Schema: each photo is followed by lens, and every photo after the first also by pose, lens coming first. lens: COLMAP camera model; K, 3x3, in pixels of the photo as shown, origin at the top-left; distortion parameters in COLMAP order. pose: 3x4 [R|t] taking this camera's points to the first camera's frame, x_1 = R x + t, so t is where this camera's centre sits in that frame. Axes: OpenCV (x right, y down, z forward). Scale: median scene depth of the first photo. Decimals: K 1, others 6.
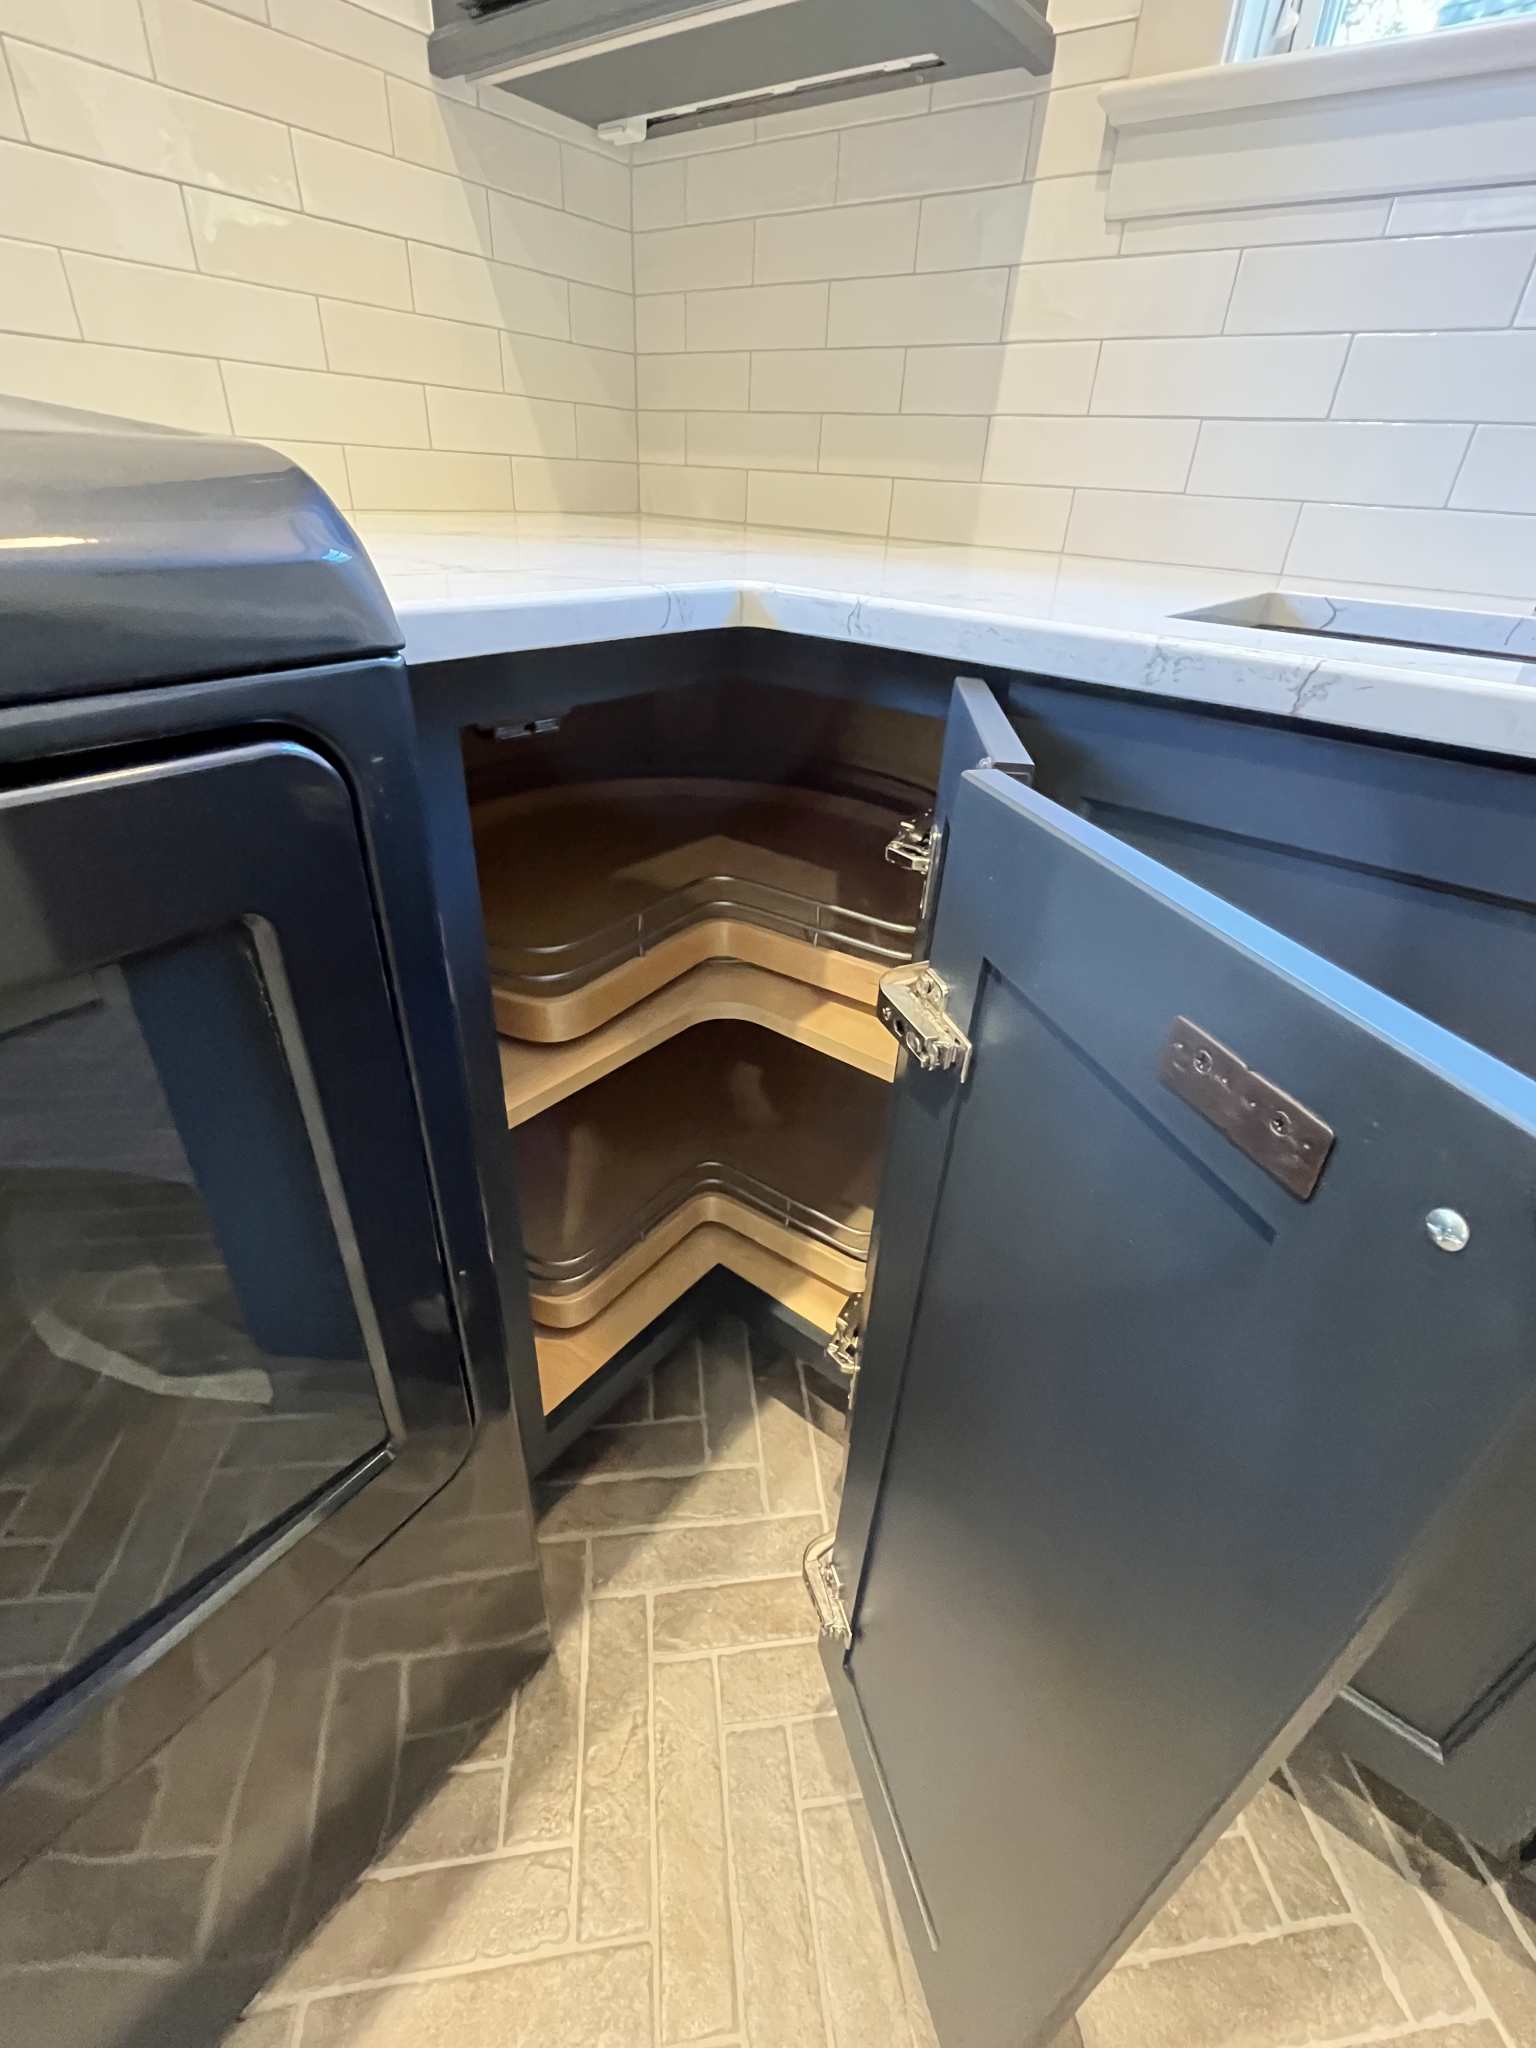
lens RADIAL K [[897.2, 0, 774.1], [0, 897.2, 1014.6], [0, 0, 1]] dist [-0.002546, -0.000066]
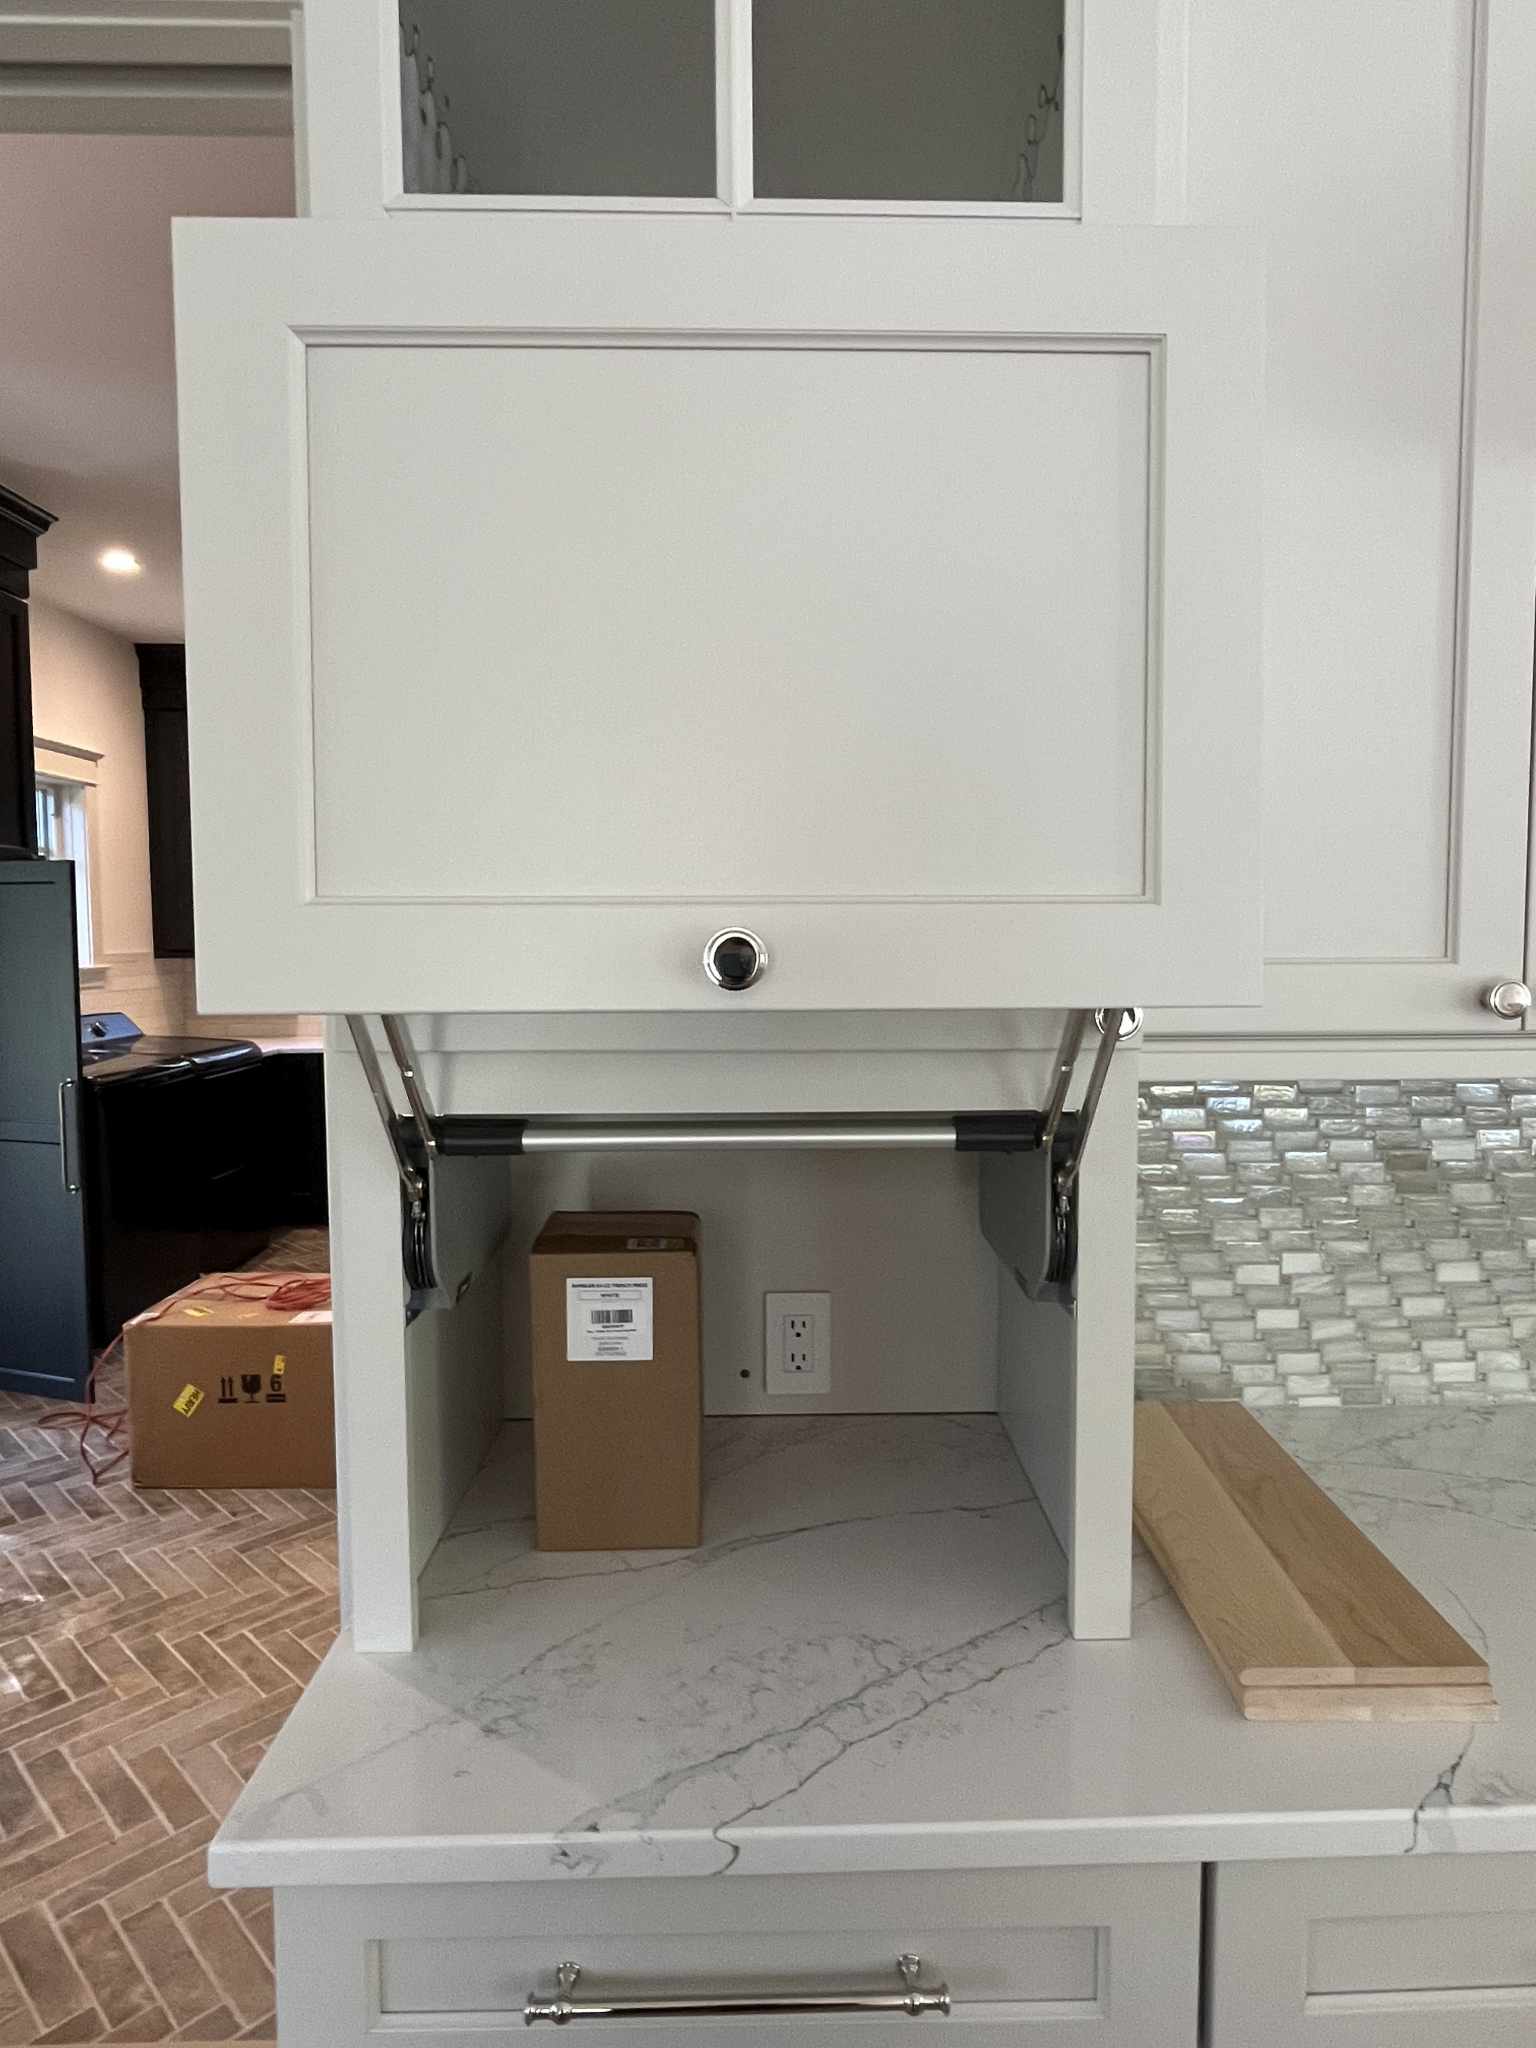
lens RADIAL K [[1190.8, 0, 790.4], [0, 1190.8, 1010.9], [0, 0, 1]] dist [-0.003055, -0.000469]
pose [[0.776320, -0.099626, 0.622416, -2.095531], [0.363316, 0.877631, -0.312675, 2.834951], [-0.515101, 0.468869, 0.717518, -6.145683]]
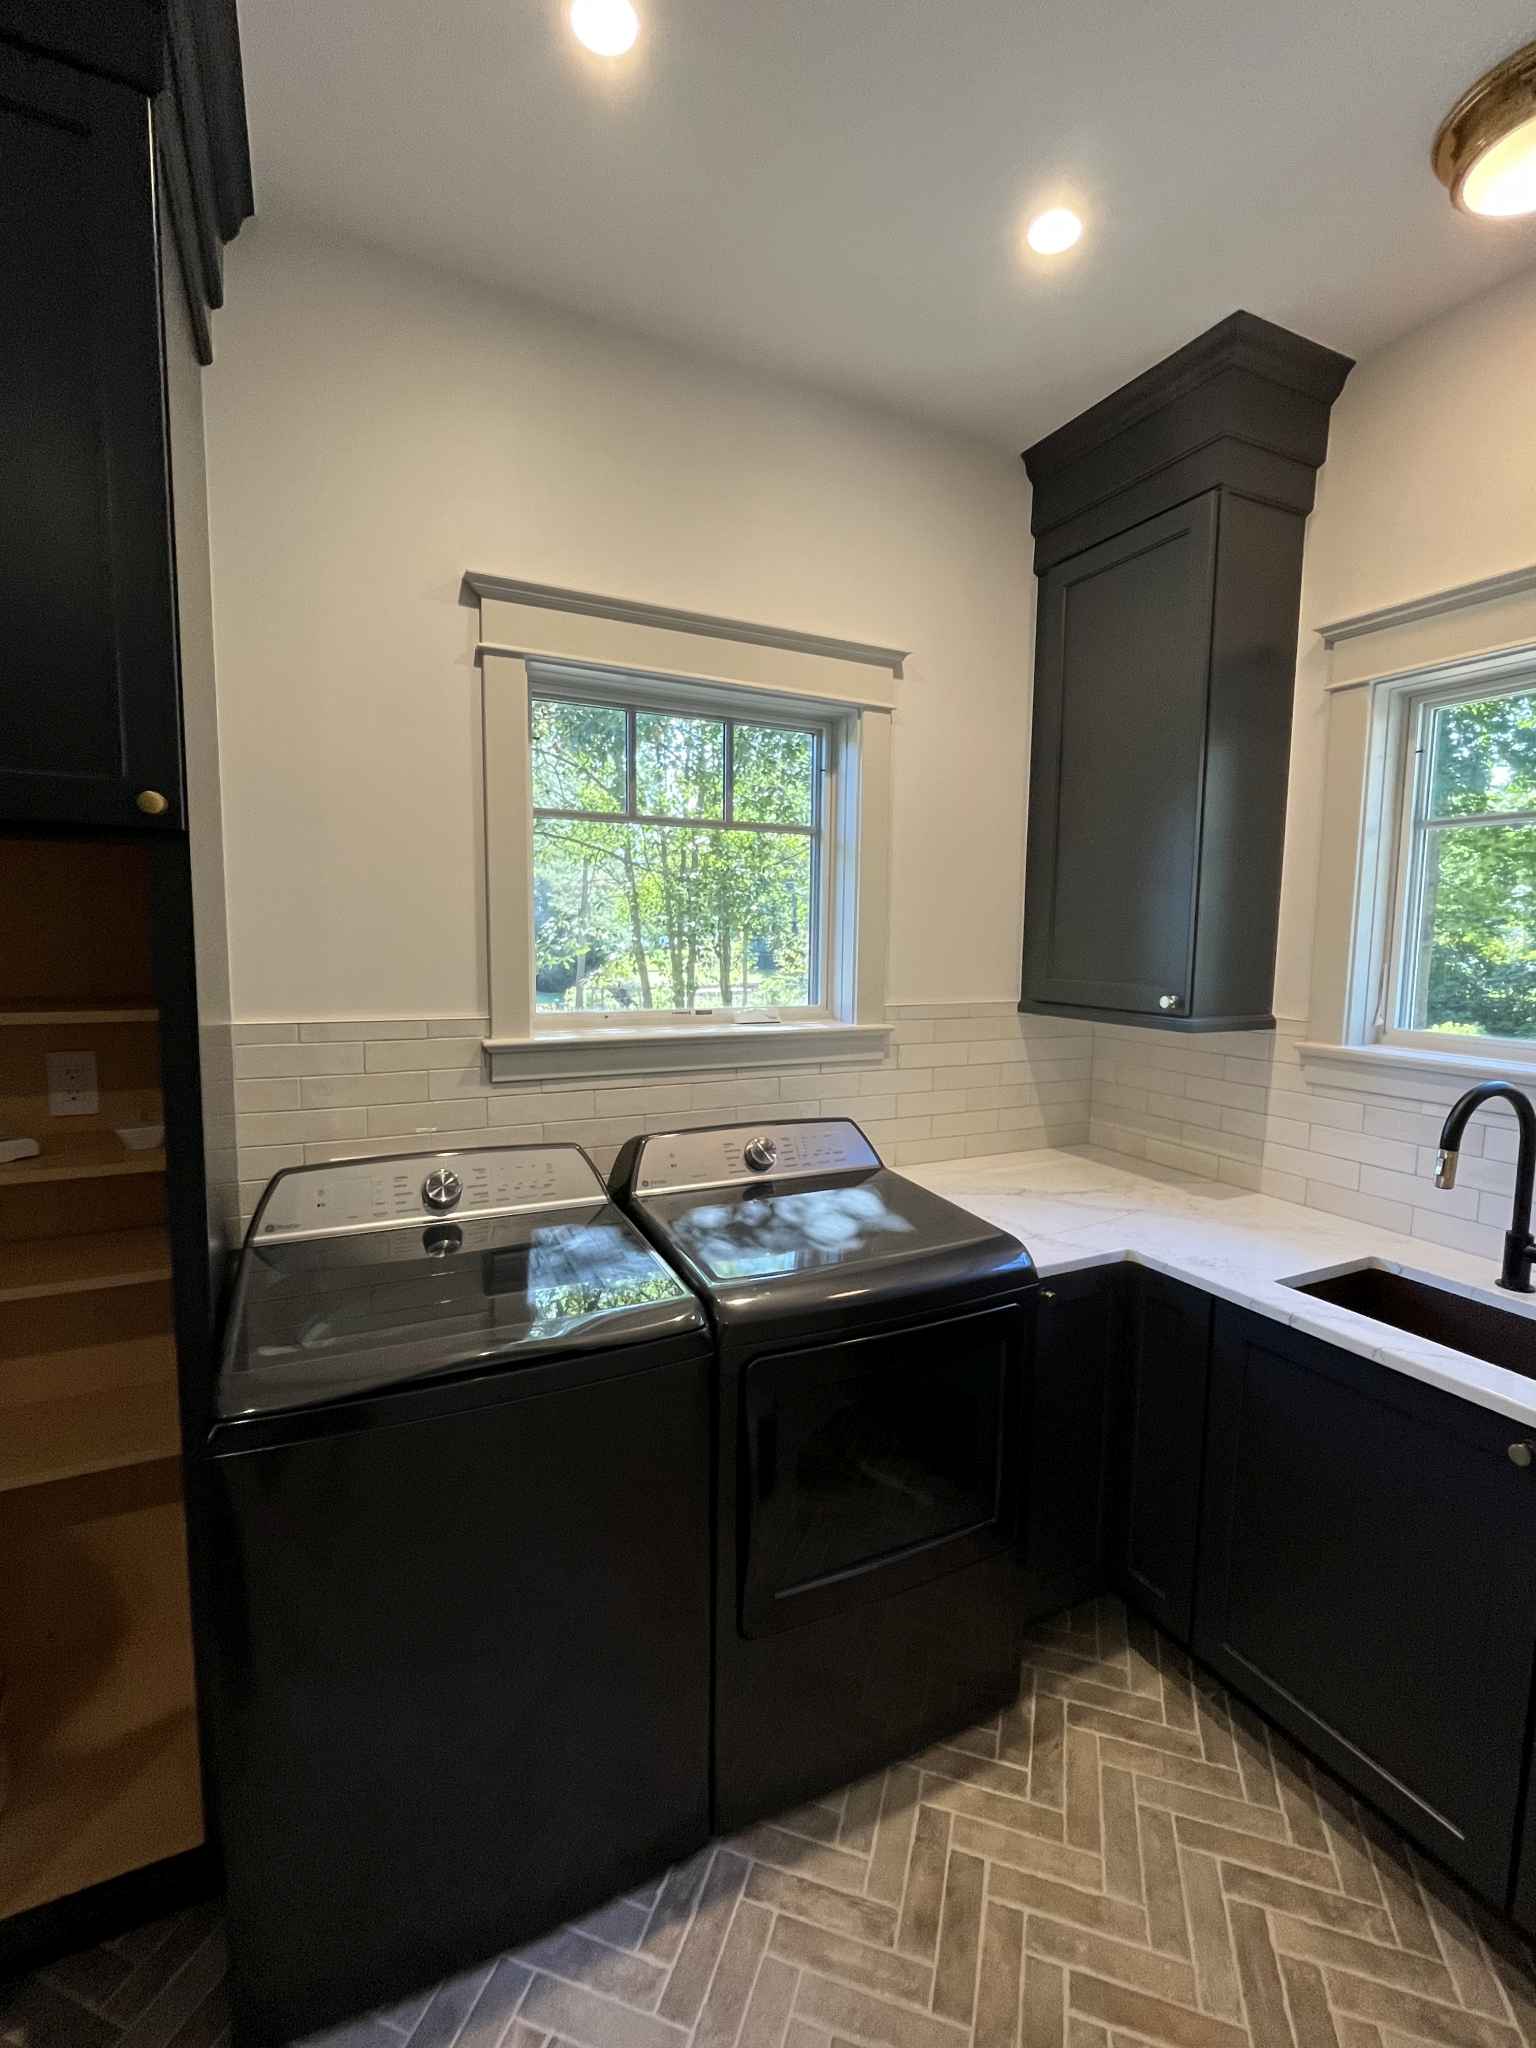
lens RADIAL K [[899.2, 0, 771.4], [0, 899.2, 1020.4], [0, 0, 1]] dist [-0.002728, -0.000433]
pose [[0.899048, 0.006260, -0.437805, 0.163014], [-0.198404, 0.897176, -0.394603, 0.220102], [0.390317, 0.441630, 0.807846, -1.811461]]
